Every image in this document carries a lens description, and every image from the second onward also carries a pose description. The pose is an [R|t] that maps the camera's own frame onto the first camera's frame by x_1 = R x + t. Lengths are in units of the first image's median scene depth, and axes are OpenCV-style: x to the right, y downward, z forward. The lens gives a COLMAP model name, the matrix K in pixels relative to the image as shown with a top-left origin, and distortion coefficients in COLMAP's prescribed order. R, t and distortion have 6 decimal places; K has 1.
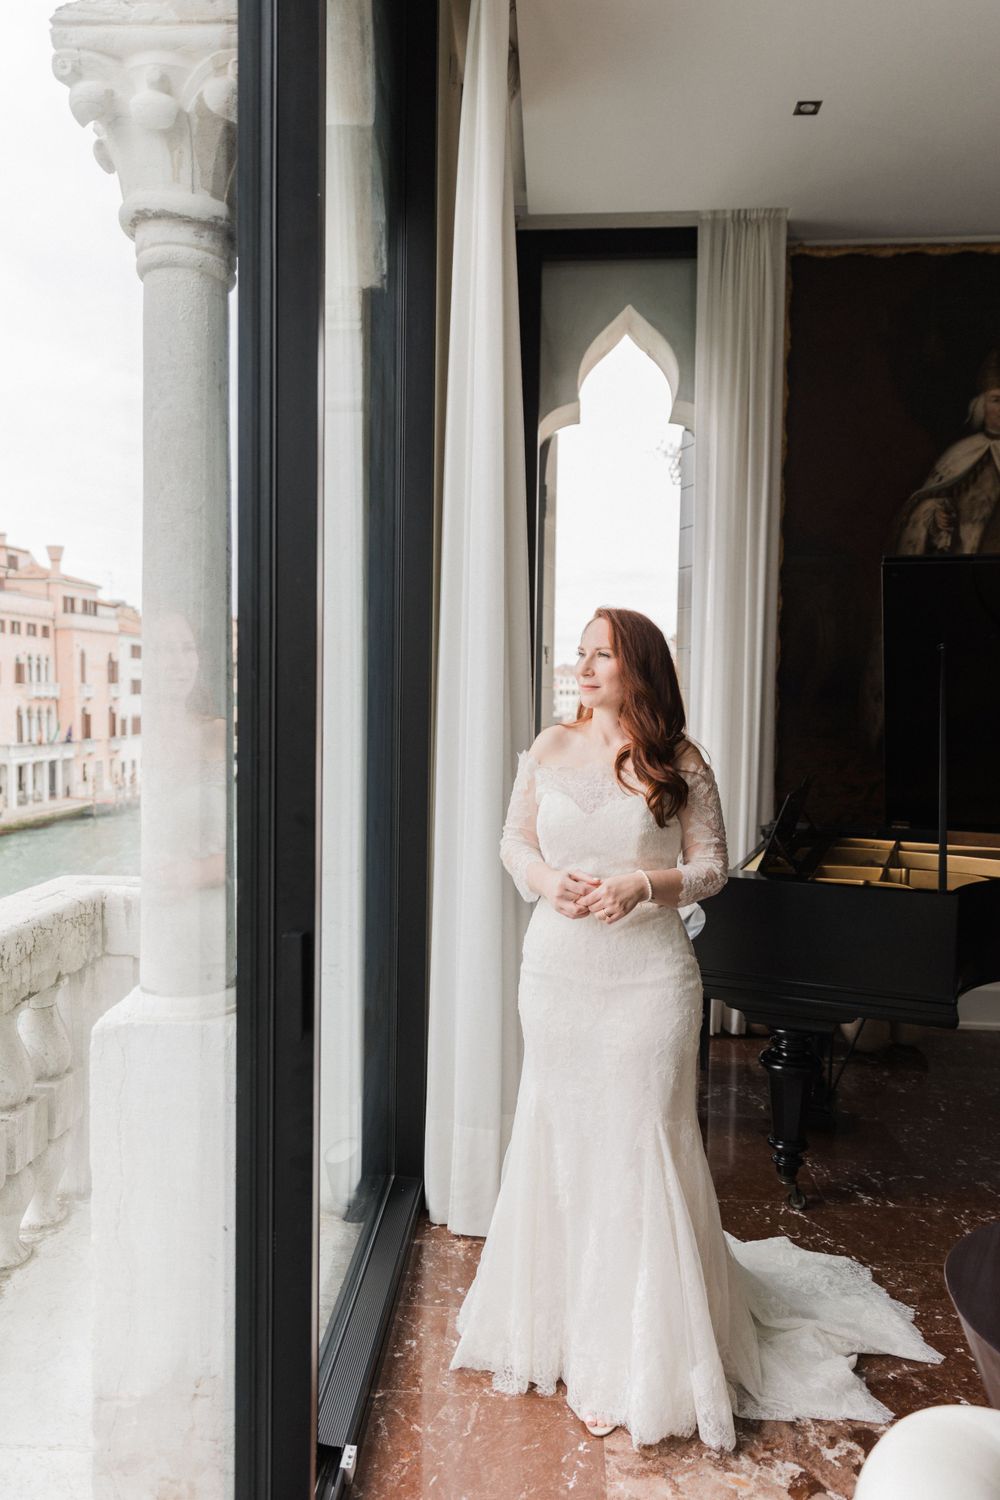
lens RADIAL K [[1018.8, 0, 501.8], [0, 1018.8, 747.6], [0, 0, 1]] dist [0.008425, 0.001112]
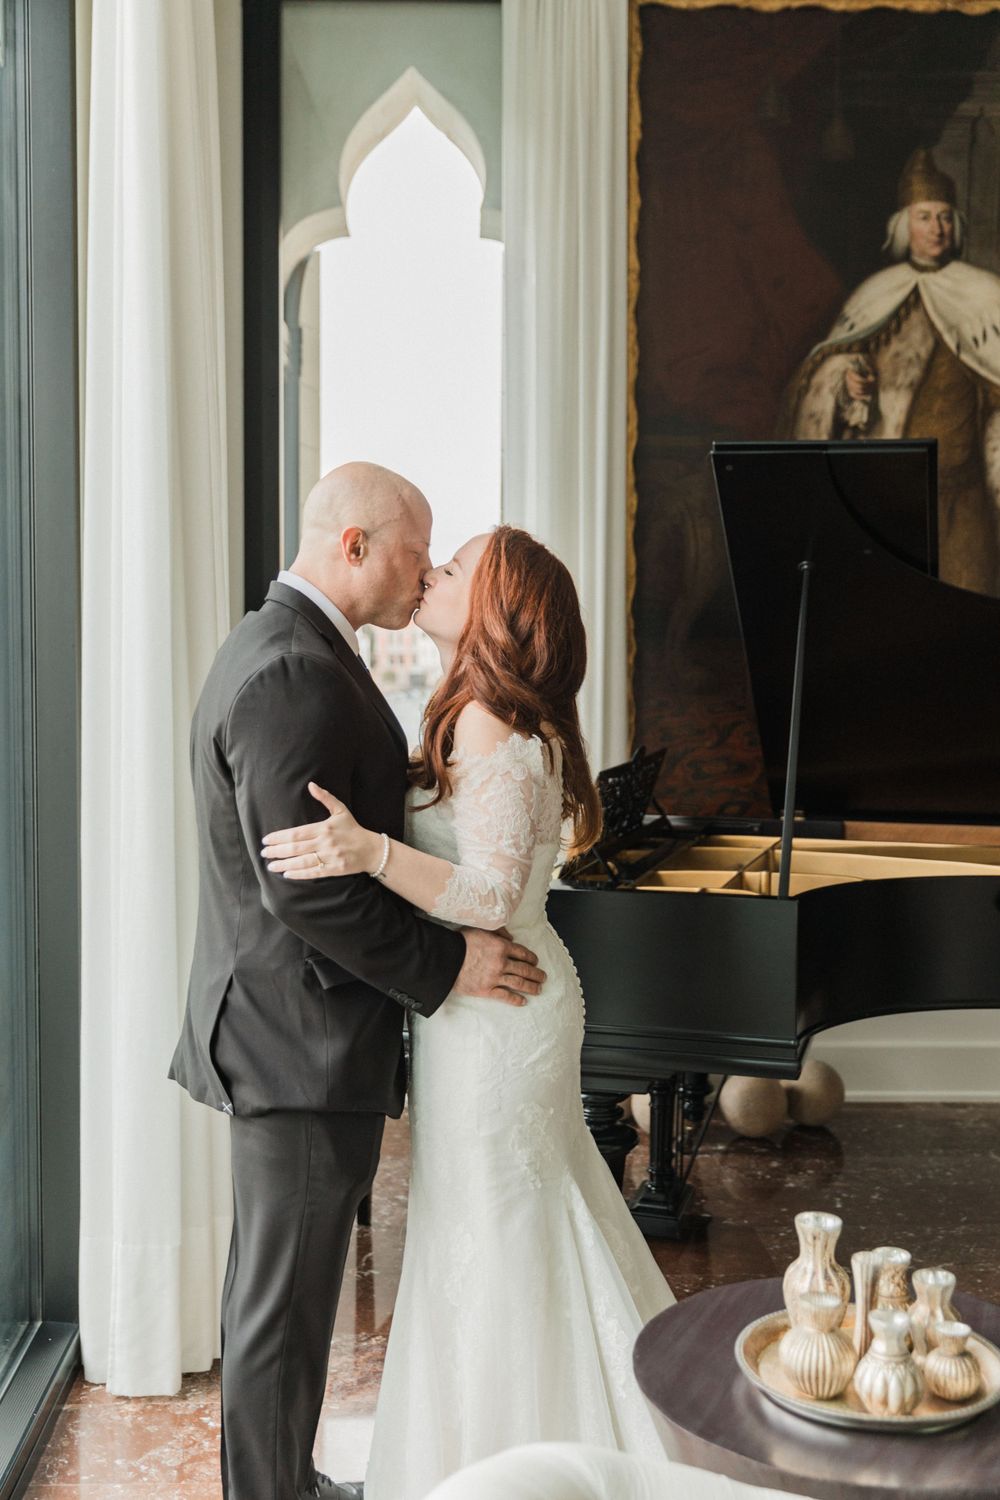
lens RADIAL K [[1616.0, 0, 497.0], [0, 1616.0, 734.4], [0, 0, 1]] dist [0.001930, -0.002801]
pose [[0.994711, -0.015605, 0.101519, 0.069337], [0.014842, 0.999856, 0.008271, 0.006705], [-0.101634, -0.006720, 0.994799, -0.095376]]
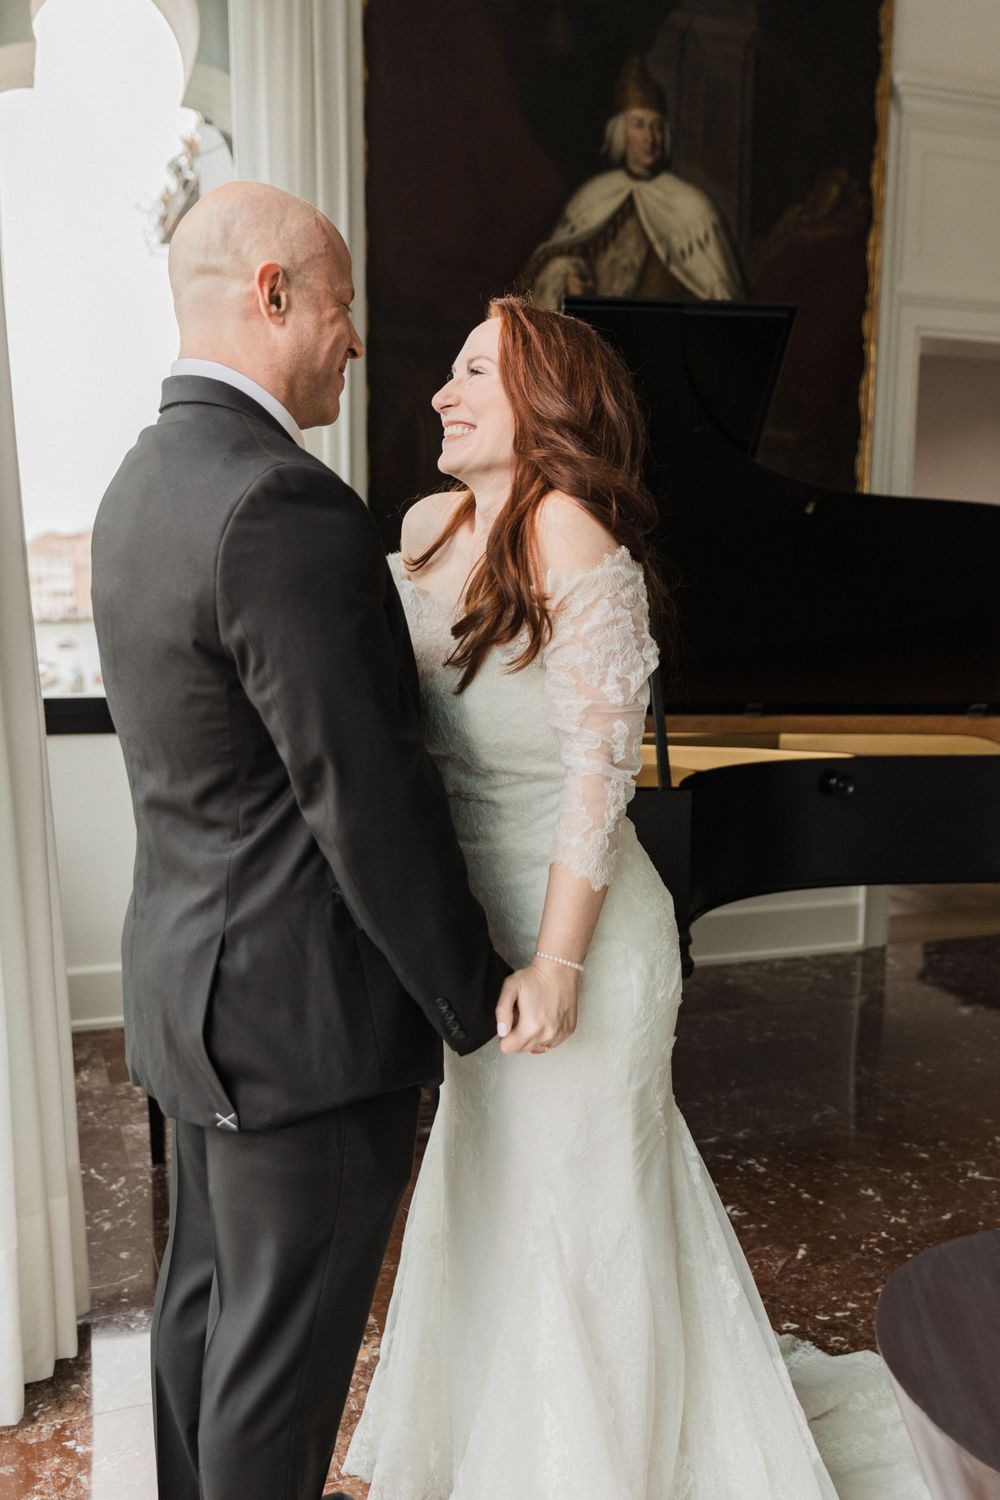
lens RADIAL K [[1337.7, 0, 501.3], [0, 1337.7, 794.3], [0, 0, 1]] dist [-0.012950, 0.000927]
pose [[0.910356, -0.073391, 0.407267, -0.028834], [0.029113, 0.993068, 0.113878, 0.024003], [-0.412801, -0.091813, 0.906182, 0.138110]]
